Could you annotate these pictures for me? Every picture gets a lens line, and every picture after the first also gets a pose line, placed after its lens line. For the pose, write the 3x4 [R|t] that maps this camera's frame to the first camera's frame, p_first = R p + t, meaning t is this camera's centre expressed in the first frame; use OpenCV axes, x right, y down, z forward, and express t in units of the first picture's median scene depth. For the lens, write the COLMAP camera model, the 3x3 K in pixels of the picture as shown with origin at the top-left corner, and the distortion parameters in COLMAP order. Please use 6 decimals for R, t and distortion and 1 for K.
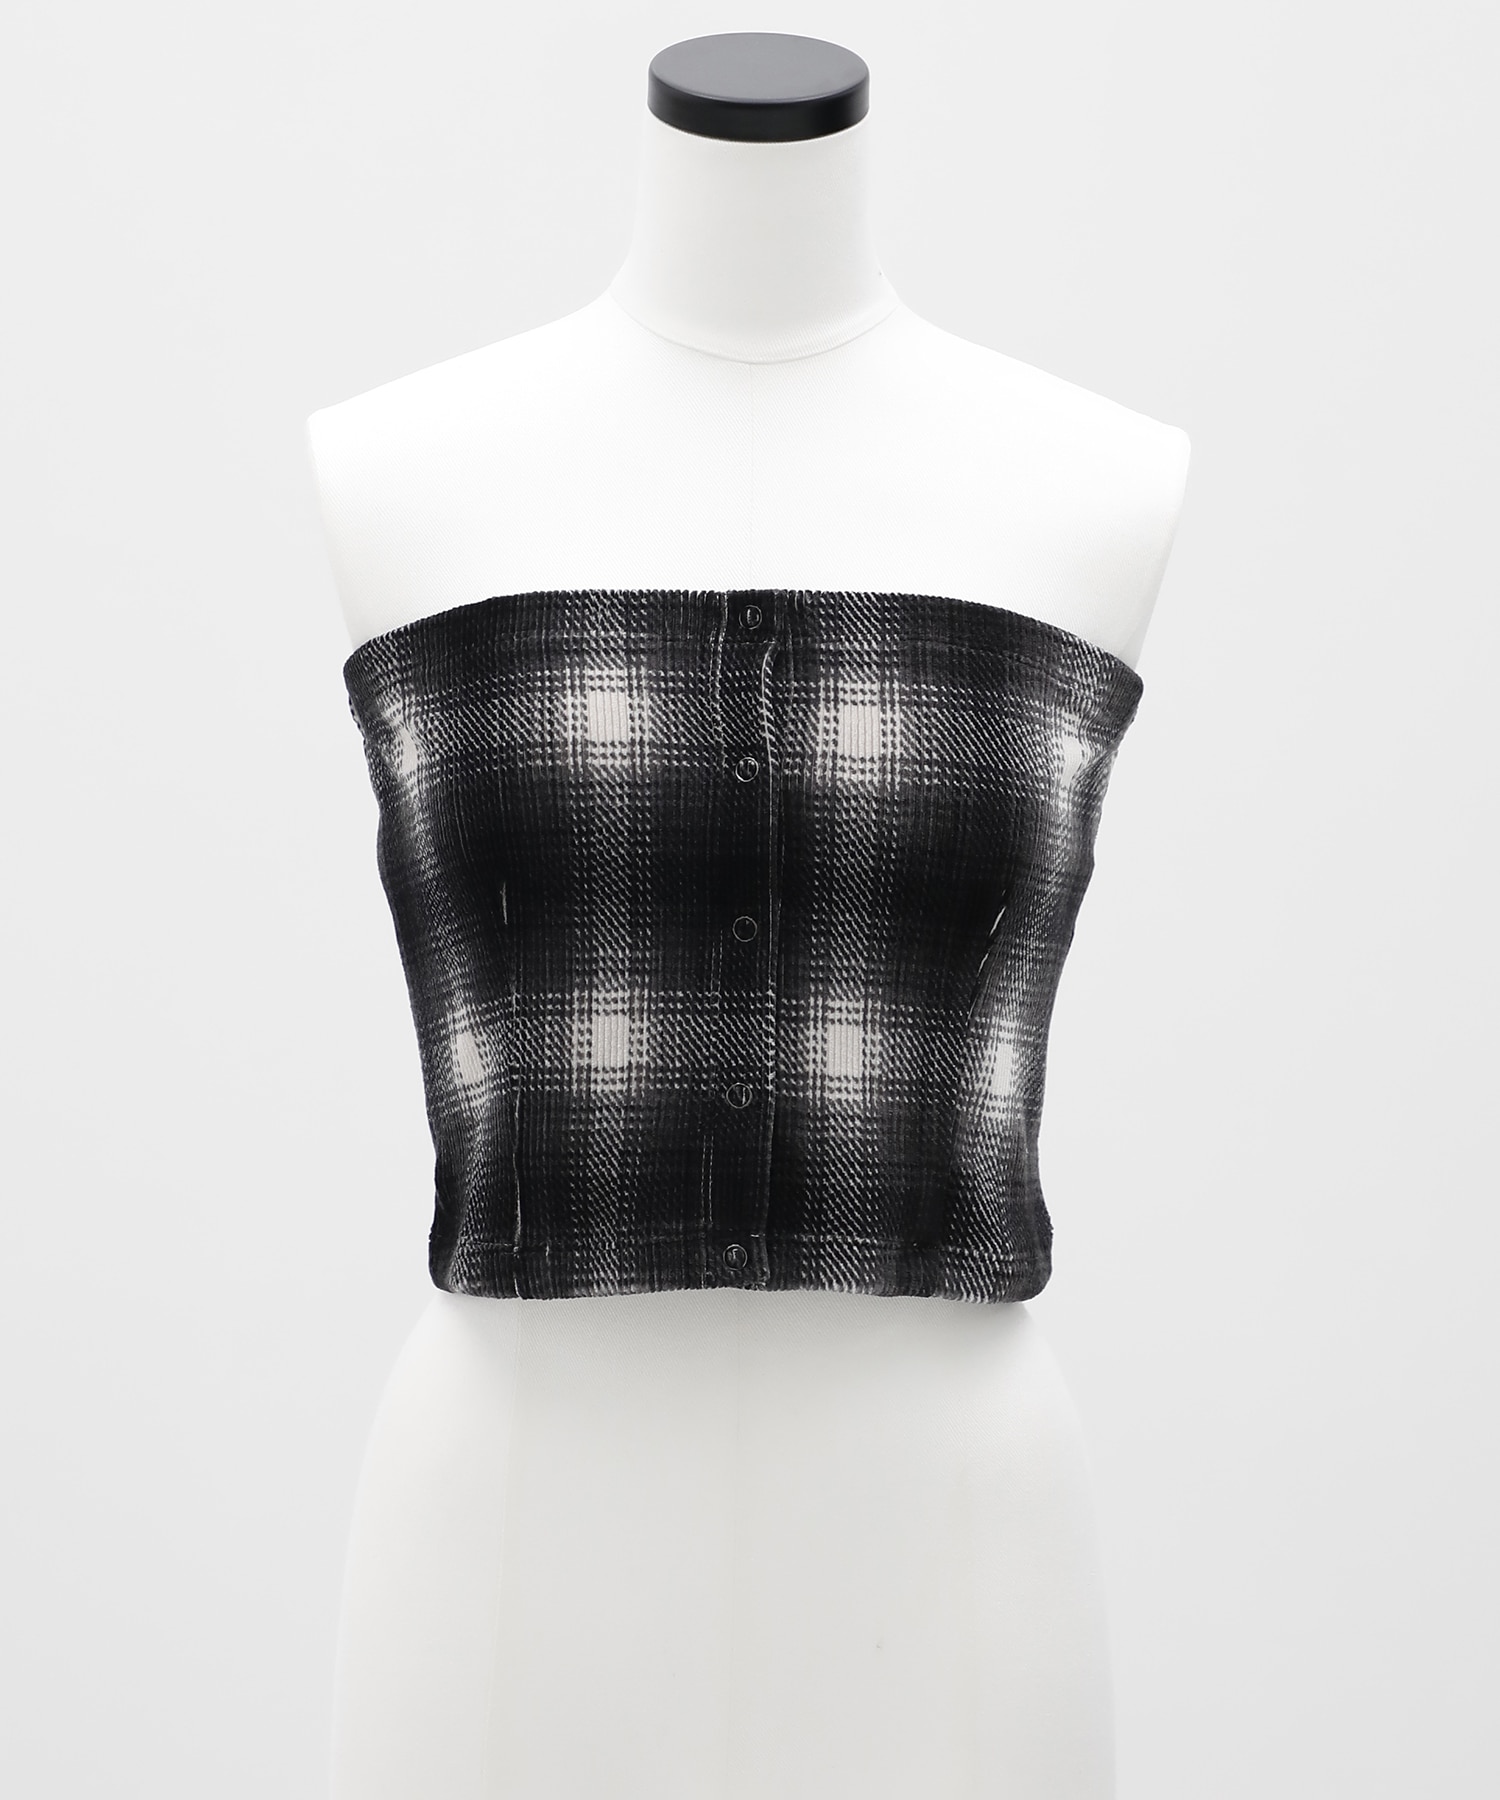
lens RADIAL K [[3146.3, 0, 762.3], [0, 3146.3, 887.2], [0, 0, 1]] dist [0.169653, 0.000000]
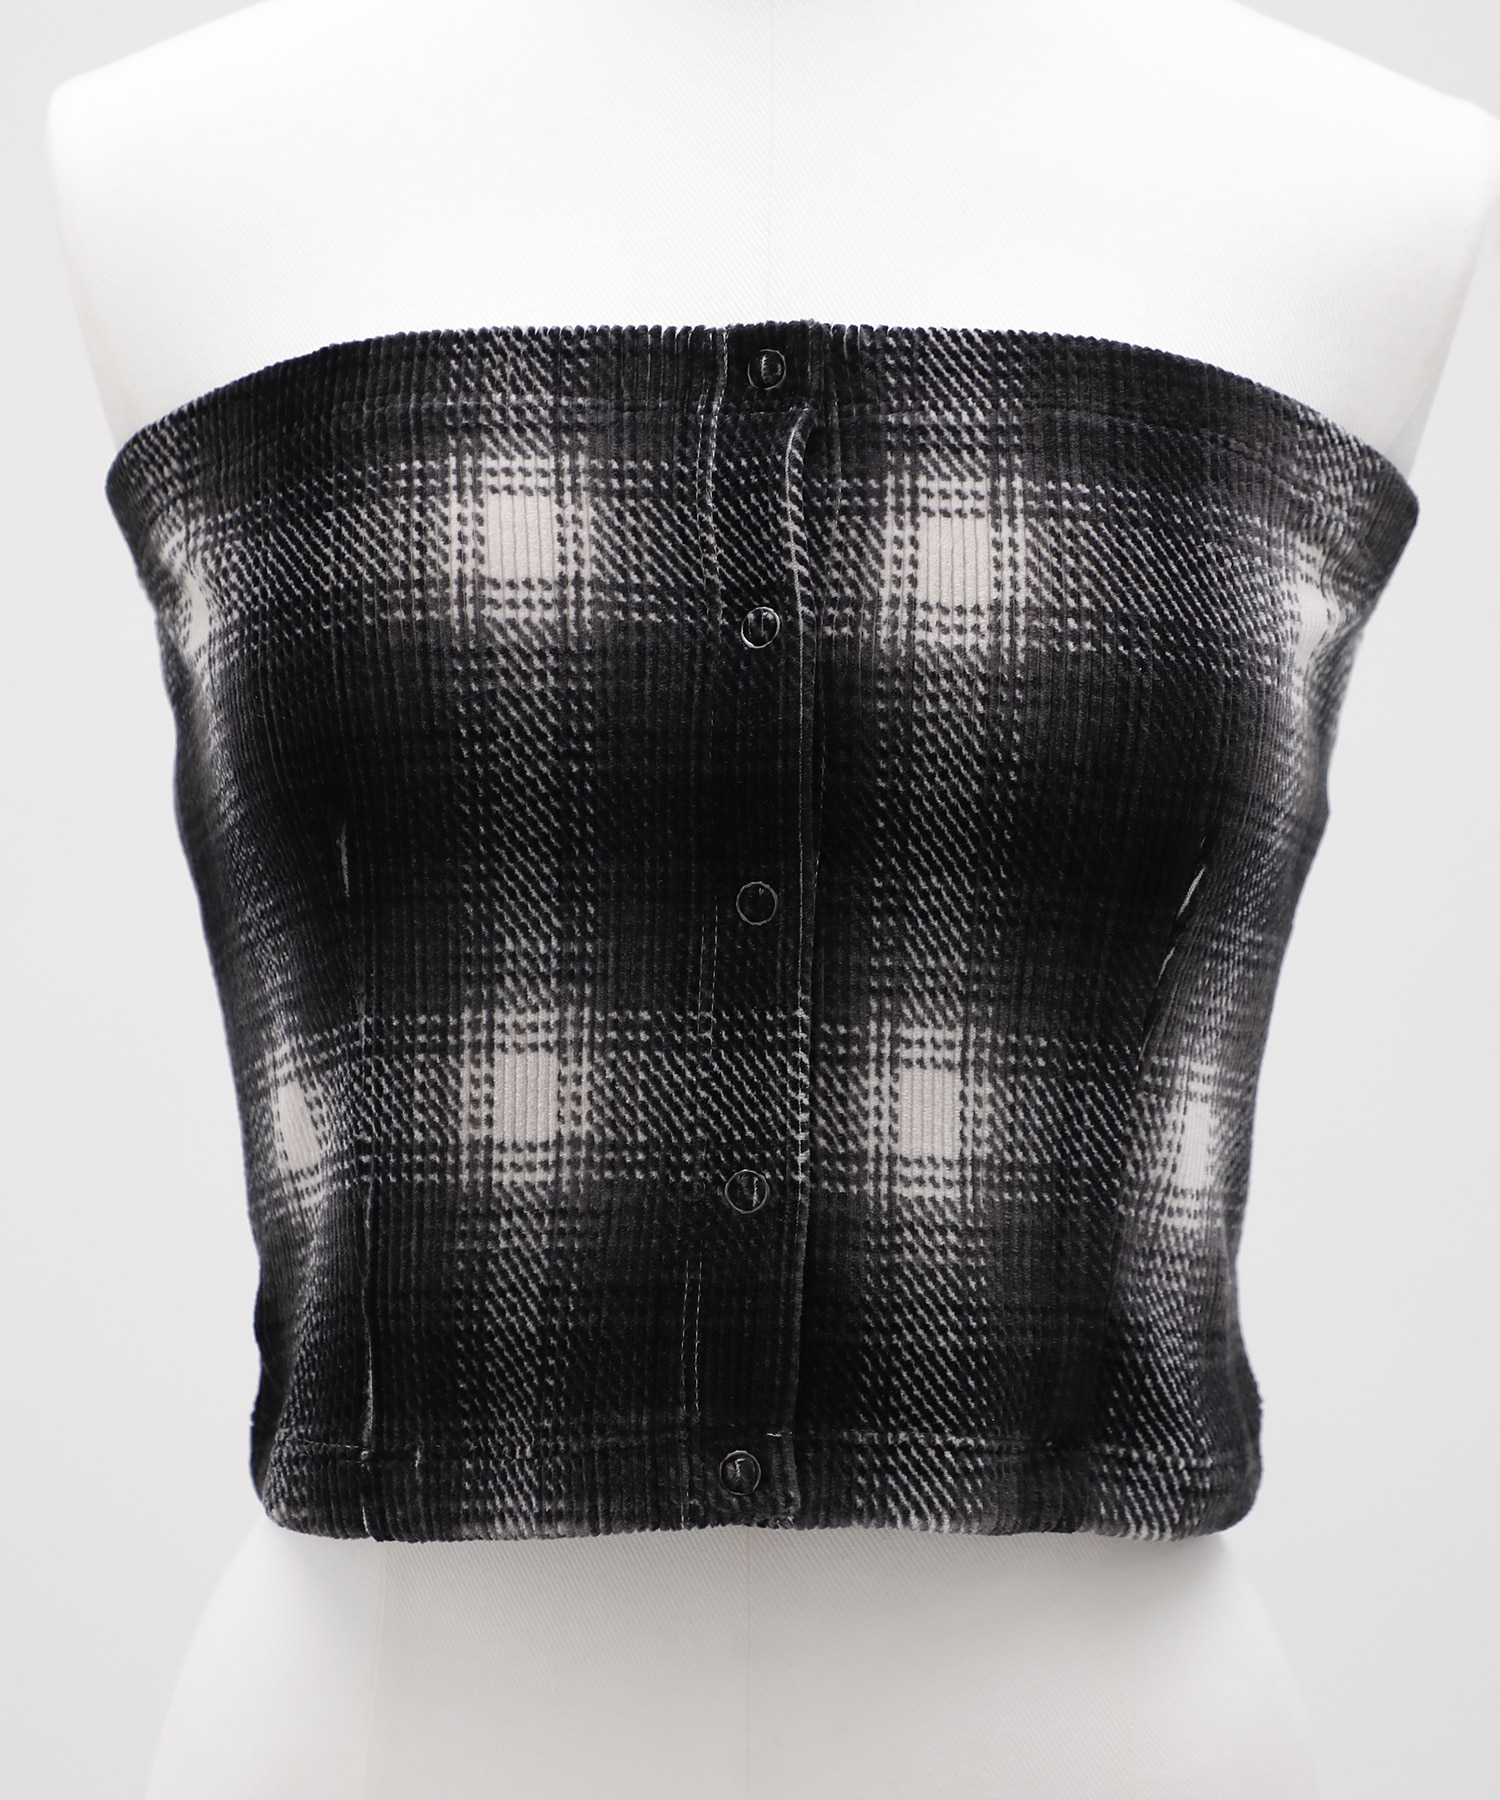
lens RADIAL K [[3146.3, 0, 803.9], [0, 3146.3, 948.7], [0, 0, 1]] dist [0.169653, 0.000000]
pose [[0.999973, -0.000789, -0.007274, 0.007281], [0.000793, 1.000000, 0.000520, 0.021169], [0.007274, -0.000526, 0.999973, 0.418689]]
